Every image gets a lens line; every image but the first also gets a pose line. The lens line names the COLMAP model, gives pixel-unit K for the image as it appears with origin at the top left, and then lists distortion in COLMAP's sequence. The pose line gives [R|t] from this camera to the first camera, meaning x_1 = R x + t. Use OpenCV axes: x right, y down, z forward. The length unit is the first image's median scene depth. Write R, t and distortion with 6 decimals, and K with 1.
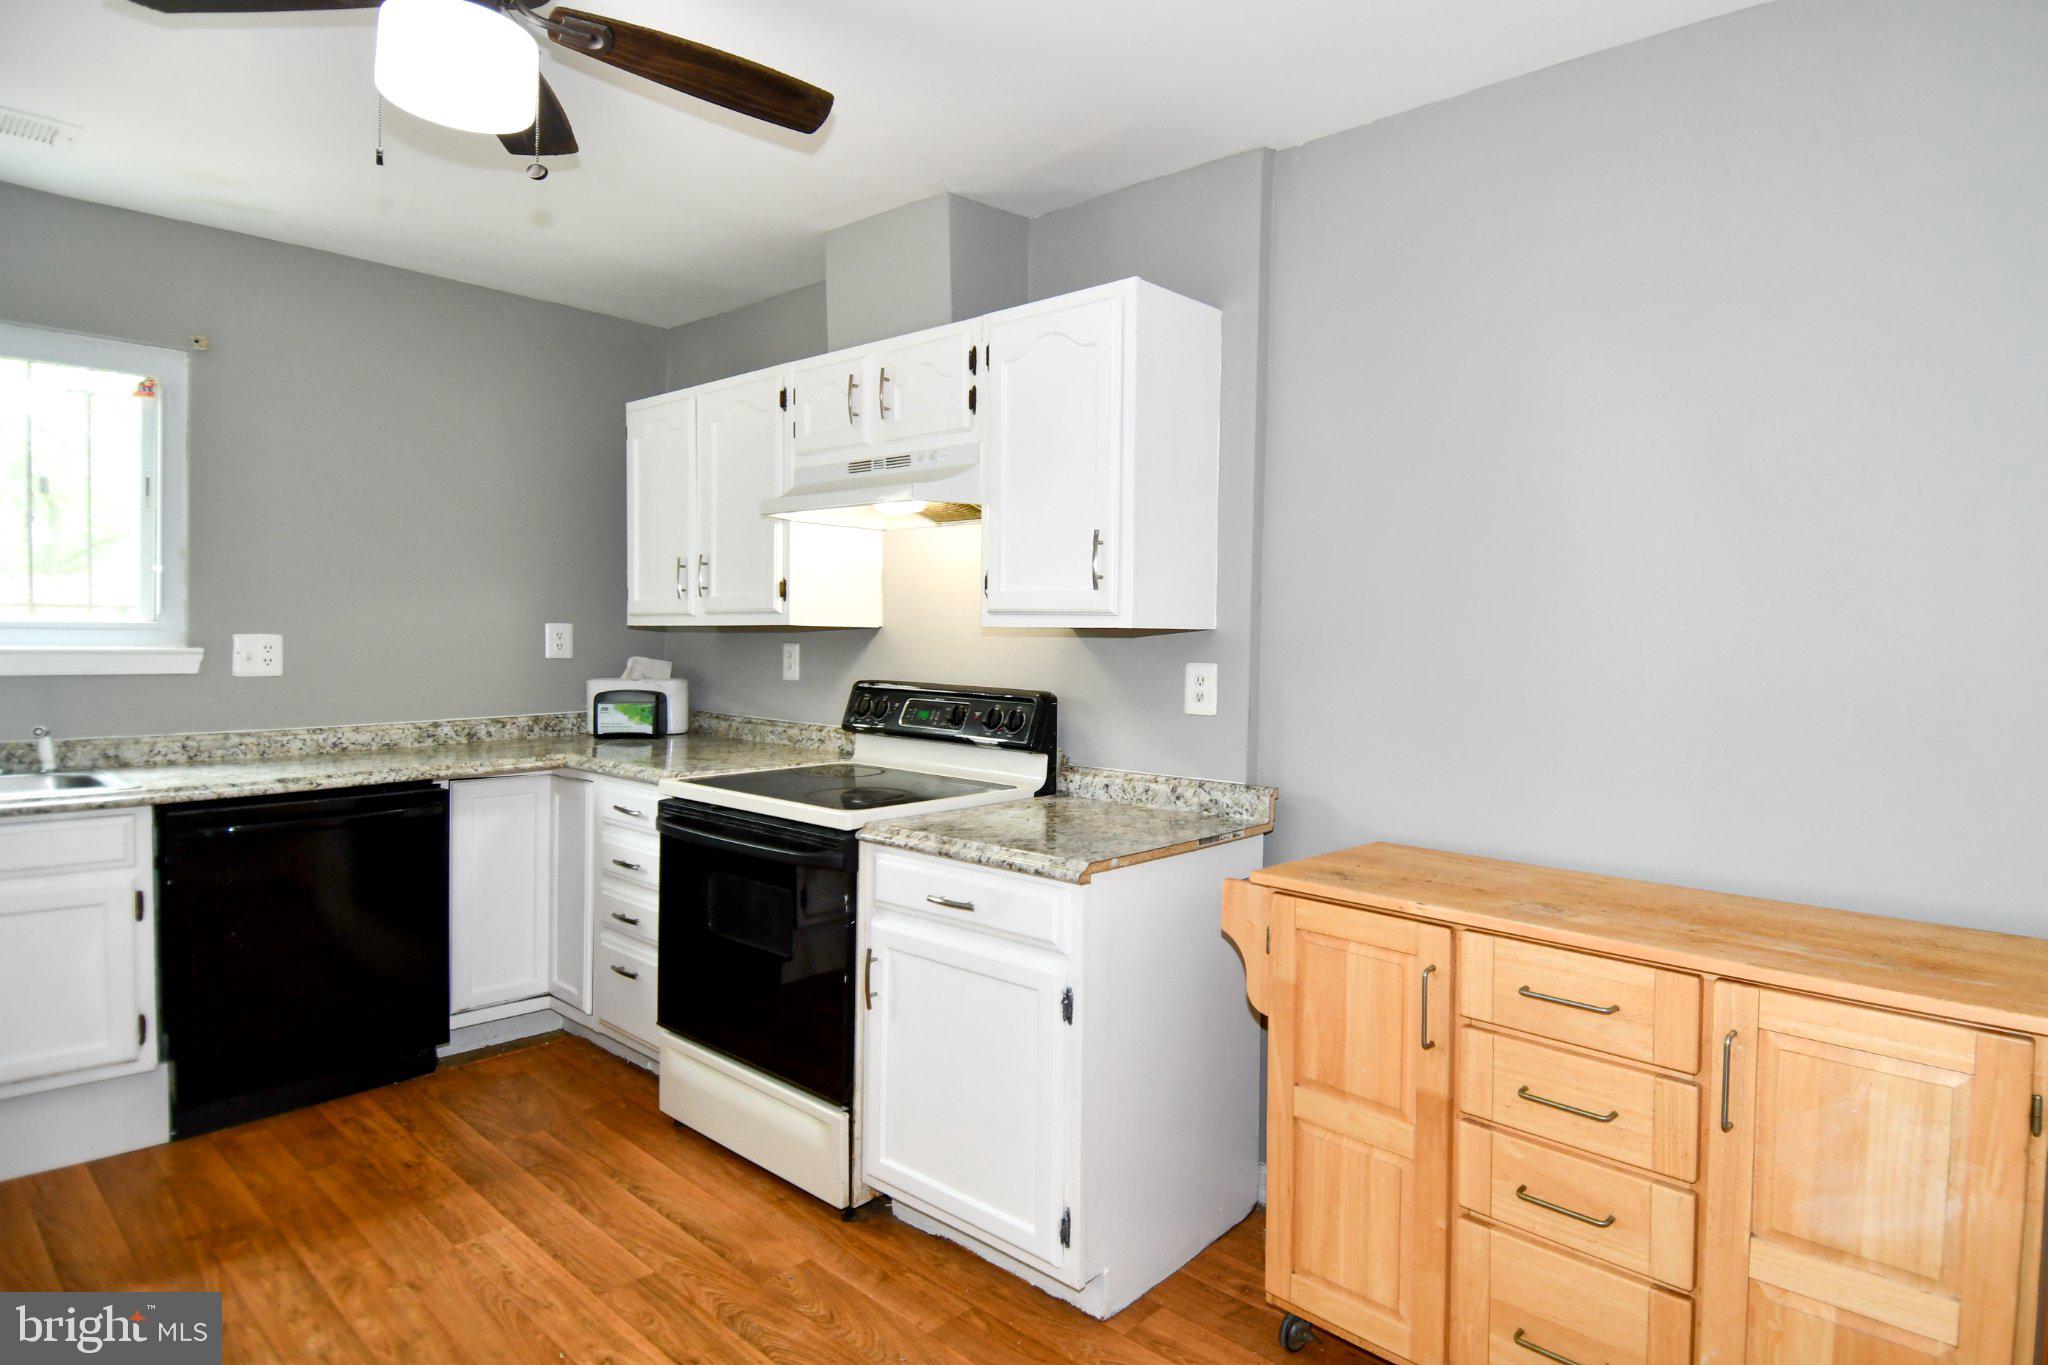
lens RADIAL K [[1164.5, 0, 1015.4], [0, 1164.5, 697.6], [0, 0, 1]] dist [0.035033, -0.032400]
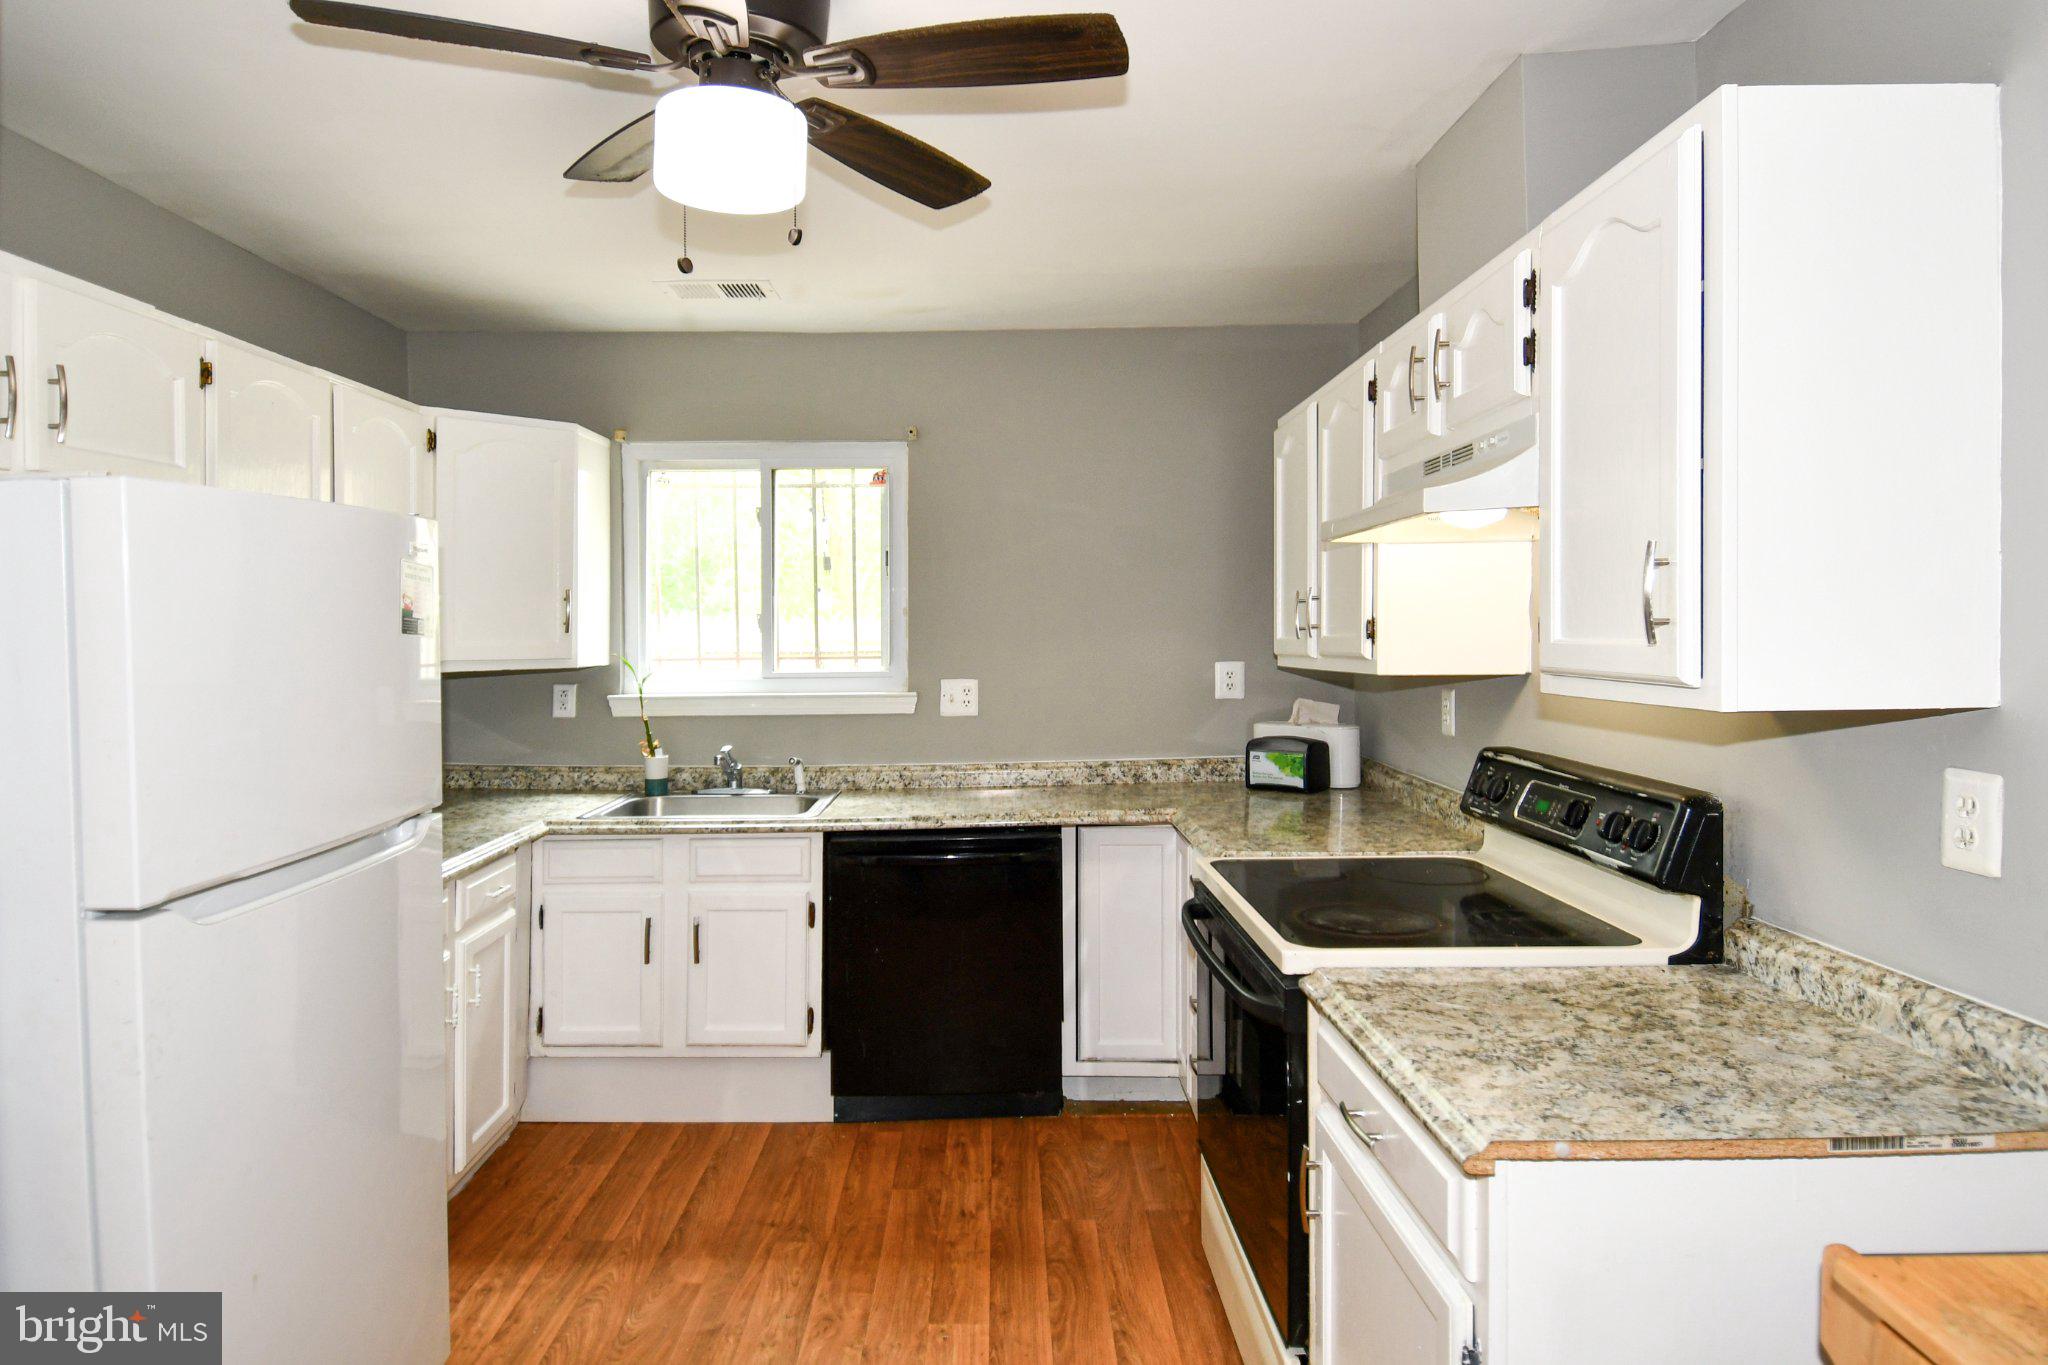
lens RADIAL K [[1164.5, 0, 947.2], [0, 1164.5, 661.6], [0, 0, 1]] dist [0.035033, -0.032400]
pose [[0.666045, -0.005946, -0.745888, 0.203226], [-0.017428, 0.999571, -0.023531, -0.047988], [0.745708, 0.028672, 0.665655, 0.263397]]
